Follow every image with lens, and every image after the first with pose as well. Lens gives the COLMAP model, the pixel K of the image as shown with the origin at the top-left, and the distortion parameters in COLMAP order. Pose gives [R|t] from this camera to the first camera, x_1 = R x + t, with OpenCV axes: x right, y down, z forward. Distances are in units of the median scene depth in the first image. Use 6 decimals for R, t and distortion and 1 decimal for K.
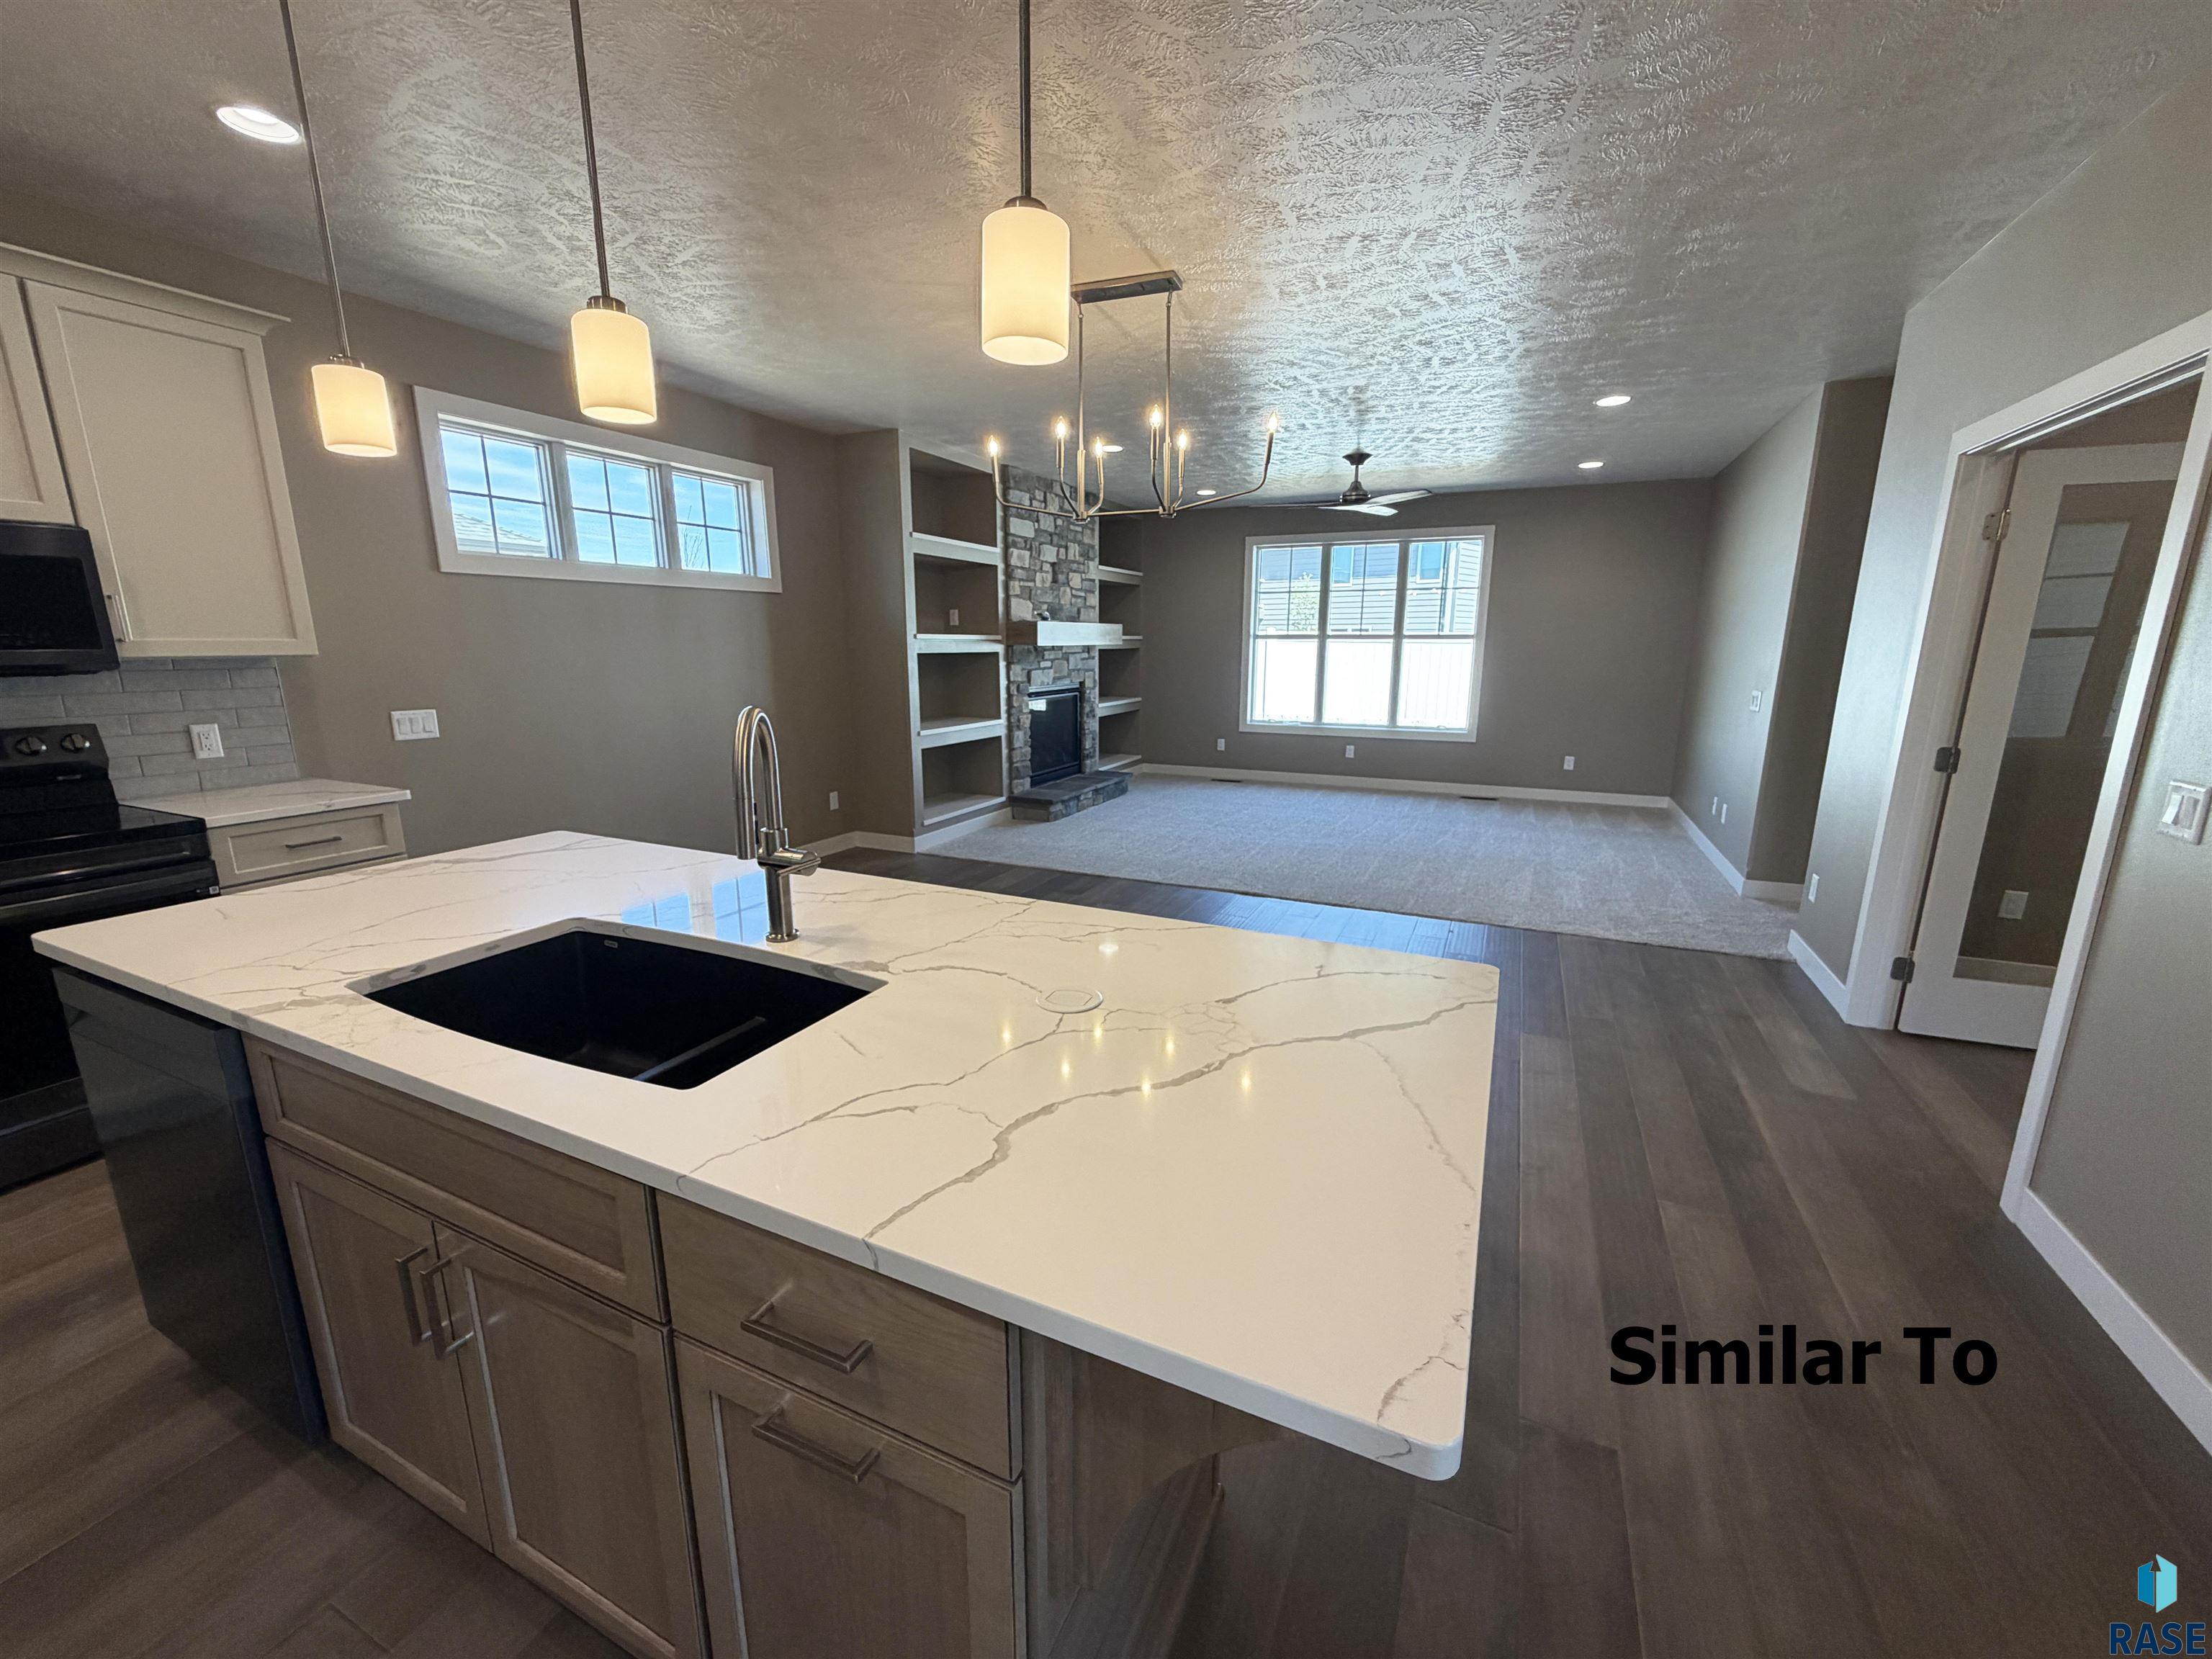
lens RADIAL K [[881.4, 0, 1104.2], [0, 881.4, 835.5], [0, 0, 1]] dist [-0.002163, 0.000346]
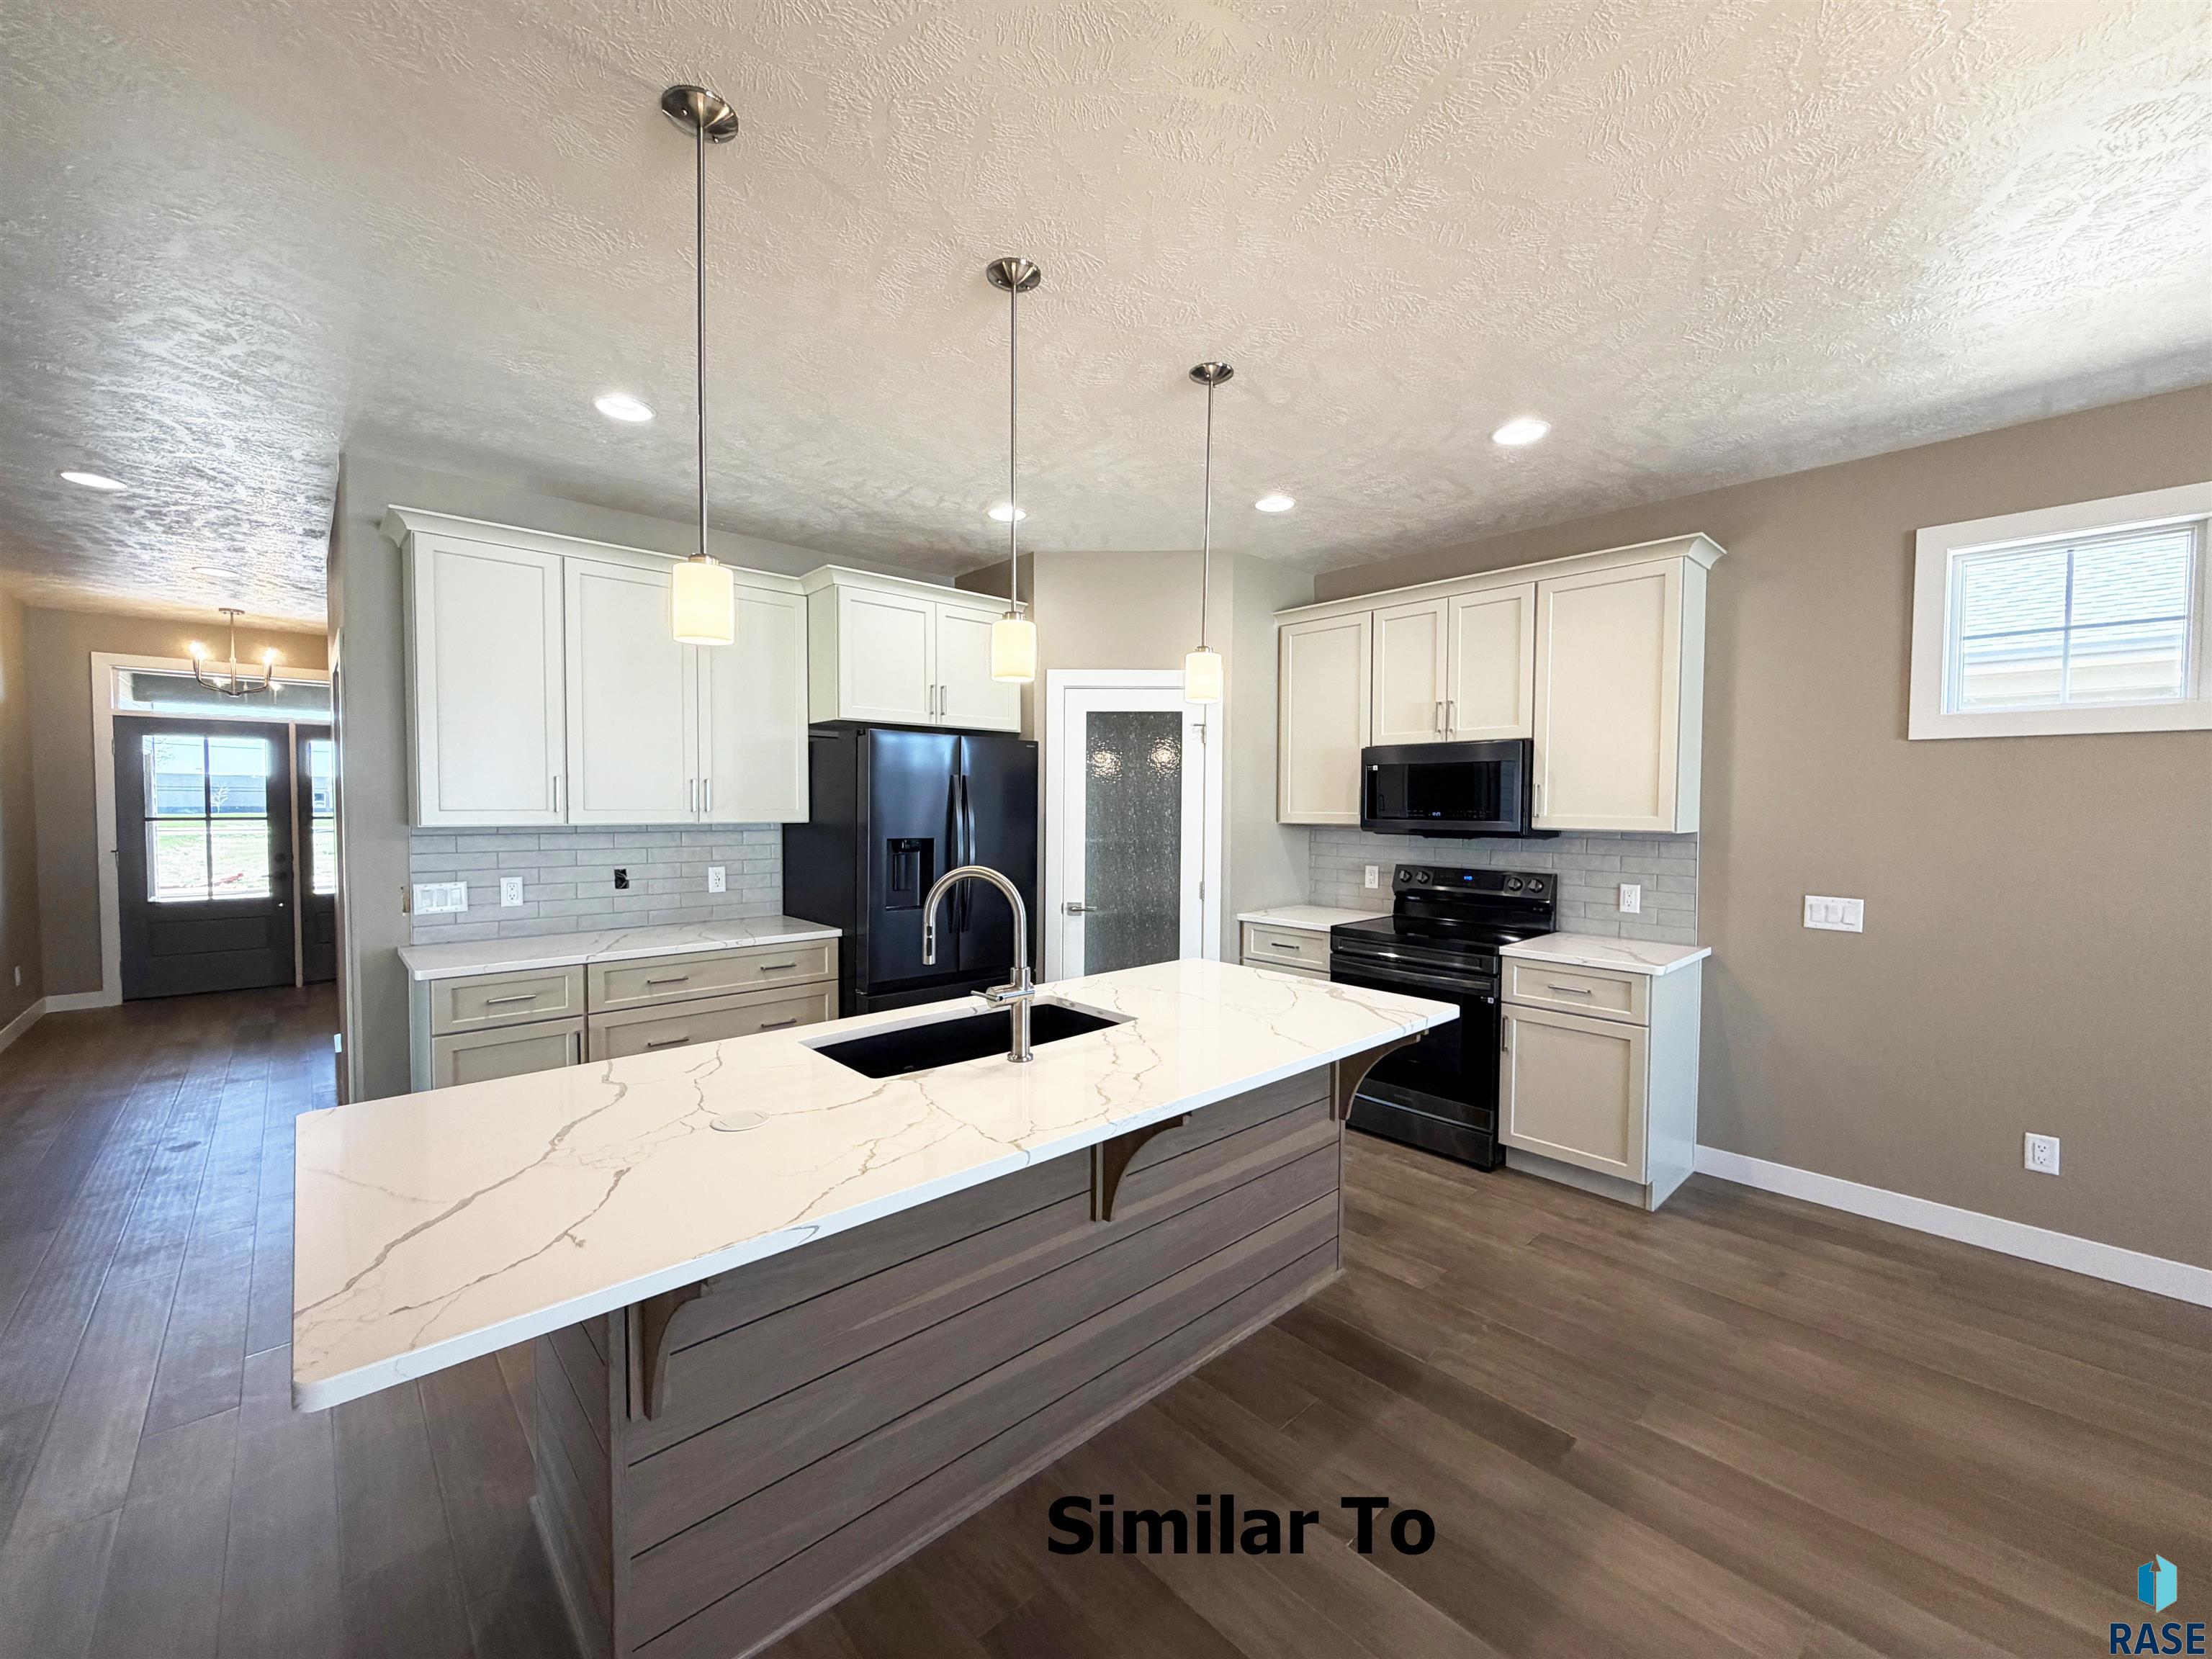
lens RADIAL K [[881.4, 0, 1098.6], [0, 881.4, 837.1], [0, 0, 1]] dist [-0.002163, 0.000346]
pose [[-0.385618, 0.033377, -0.922054, 0.378955], [-0.208414, 0.970365, 0.122288, -0.189763], [0.898811, 0.239326, -0.367235, 0.791614]]
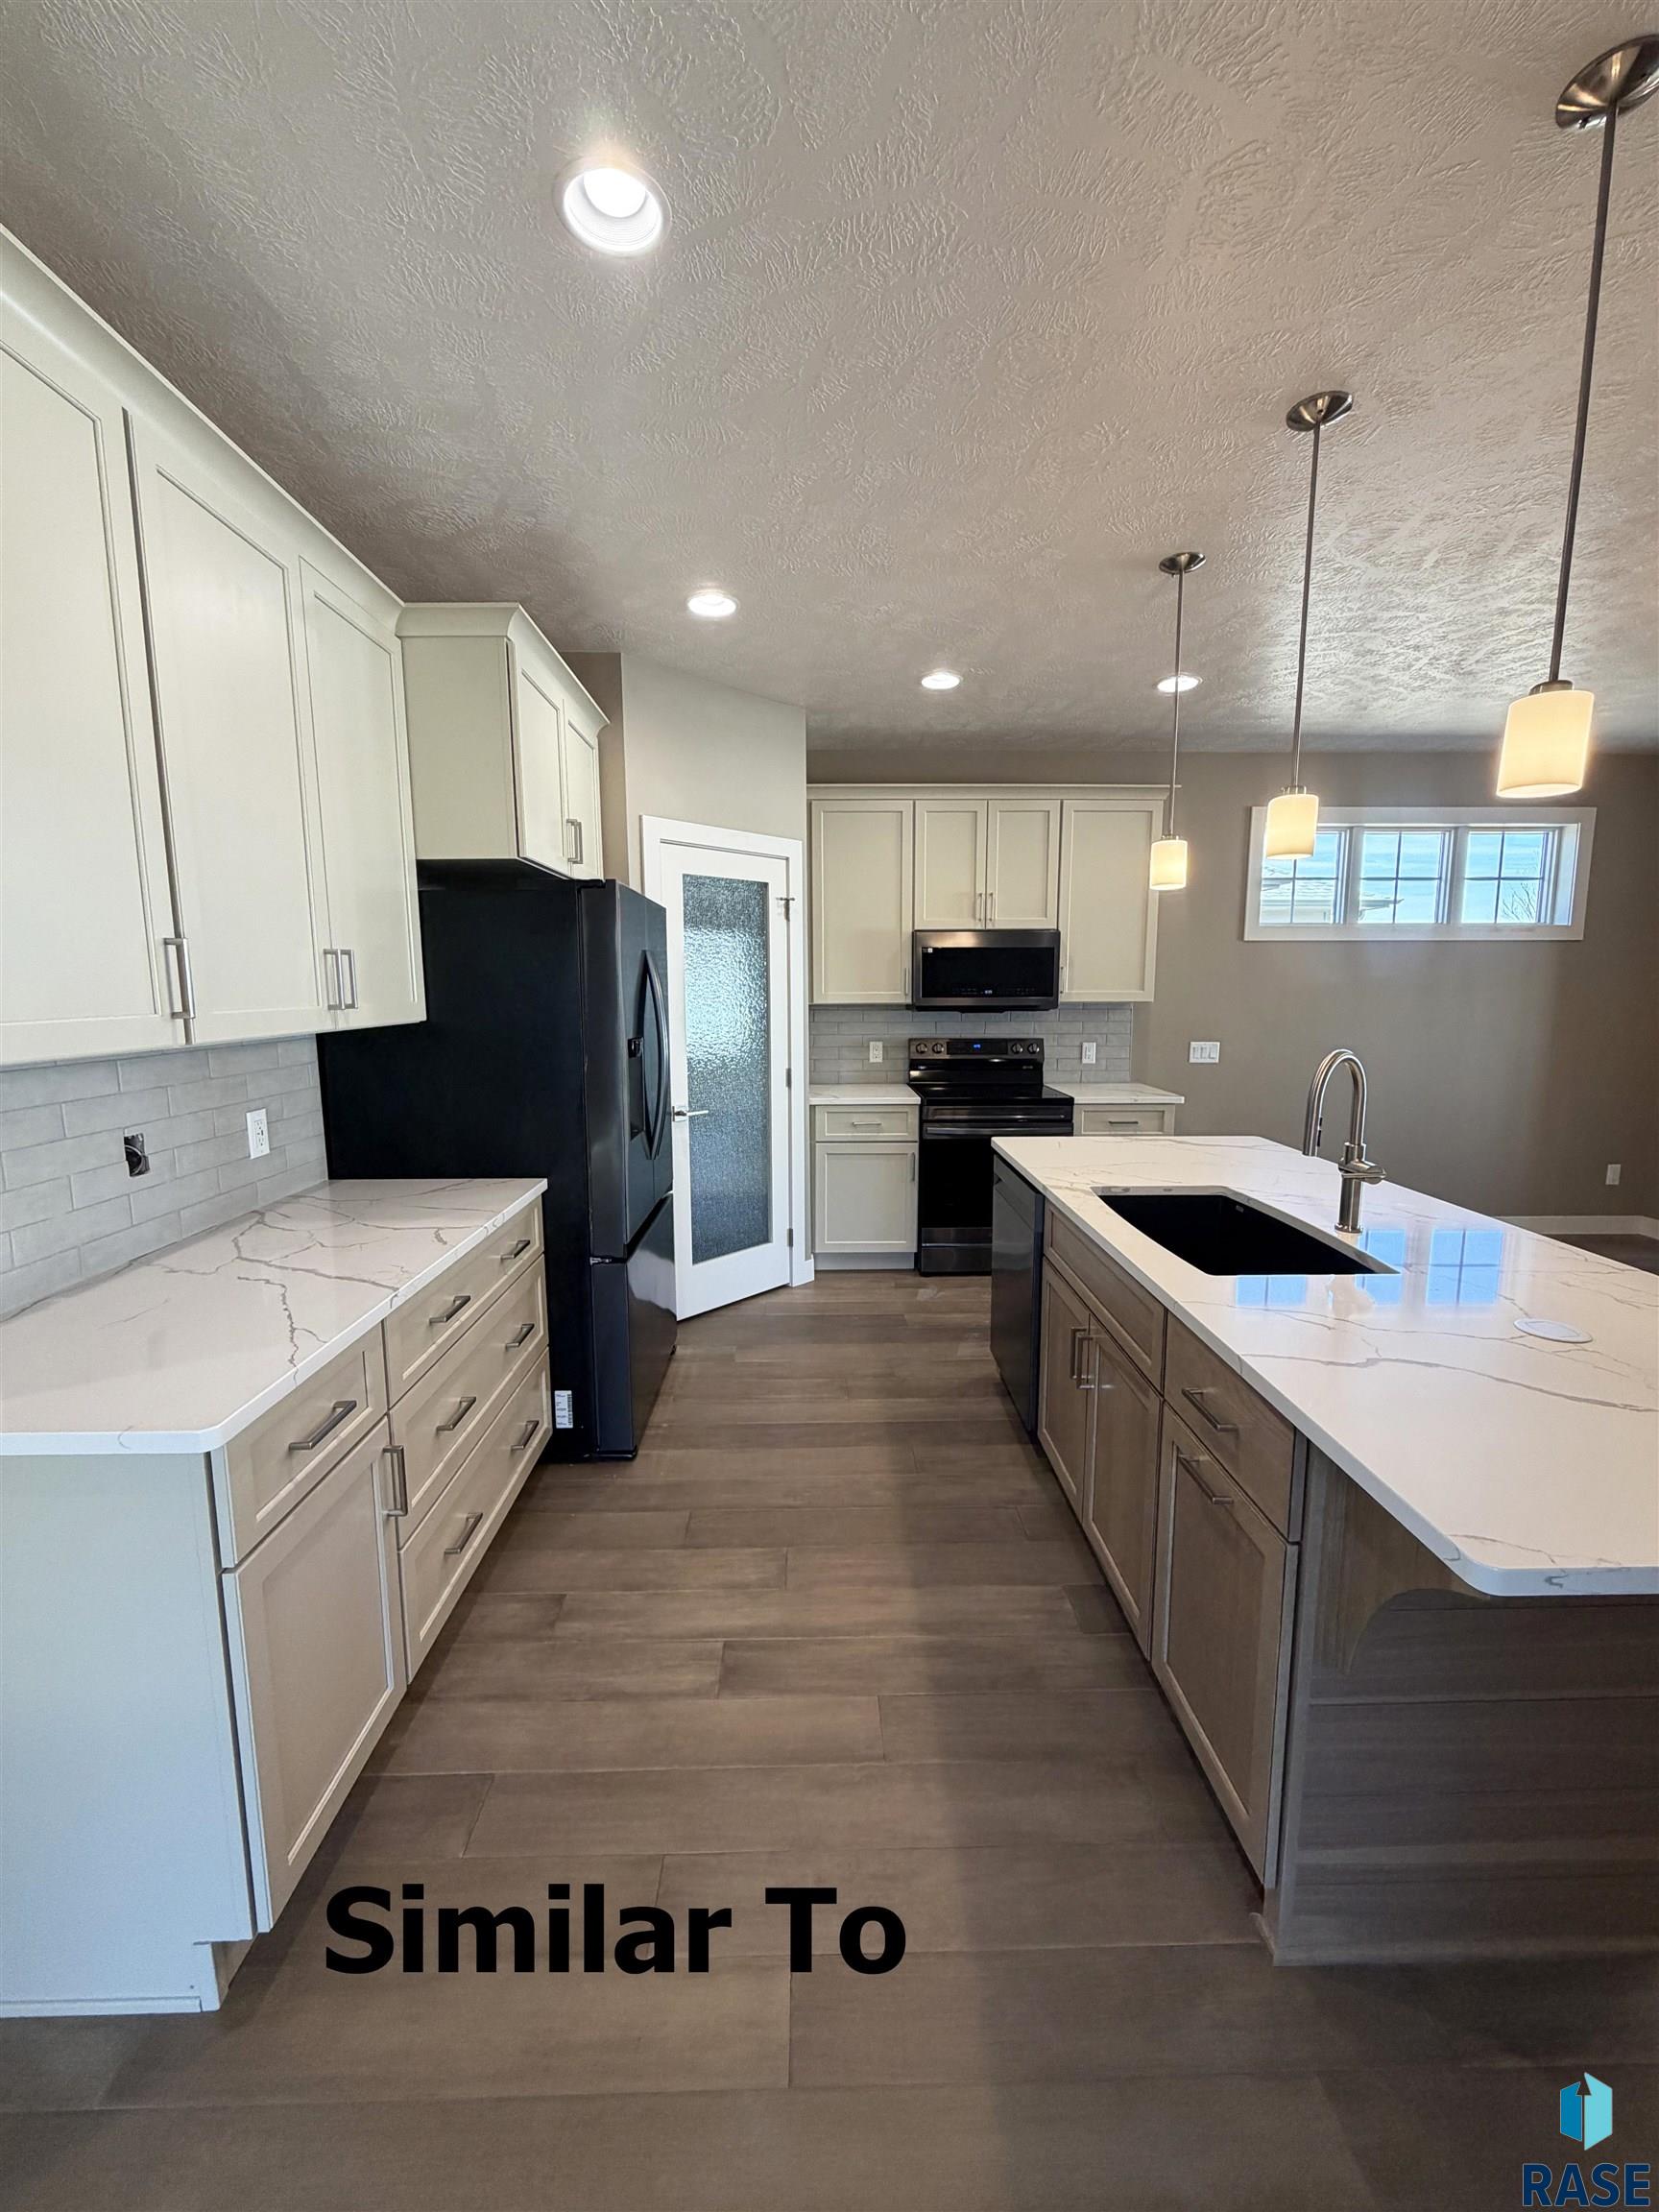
lens RADIAL K [[881.4, 0, 825.6], [0, 881.4, 1103.8], [0, 0, 1]] dist [-0.002163, 0.000346]
pose [[0.440768, 0.119608, -0.889617, 0.224604], [-0.192811, 0.980564, 0.036306, 0.019570], [0.876669, 0.155525, 0.455263, -0.150069]]
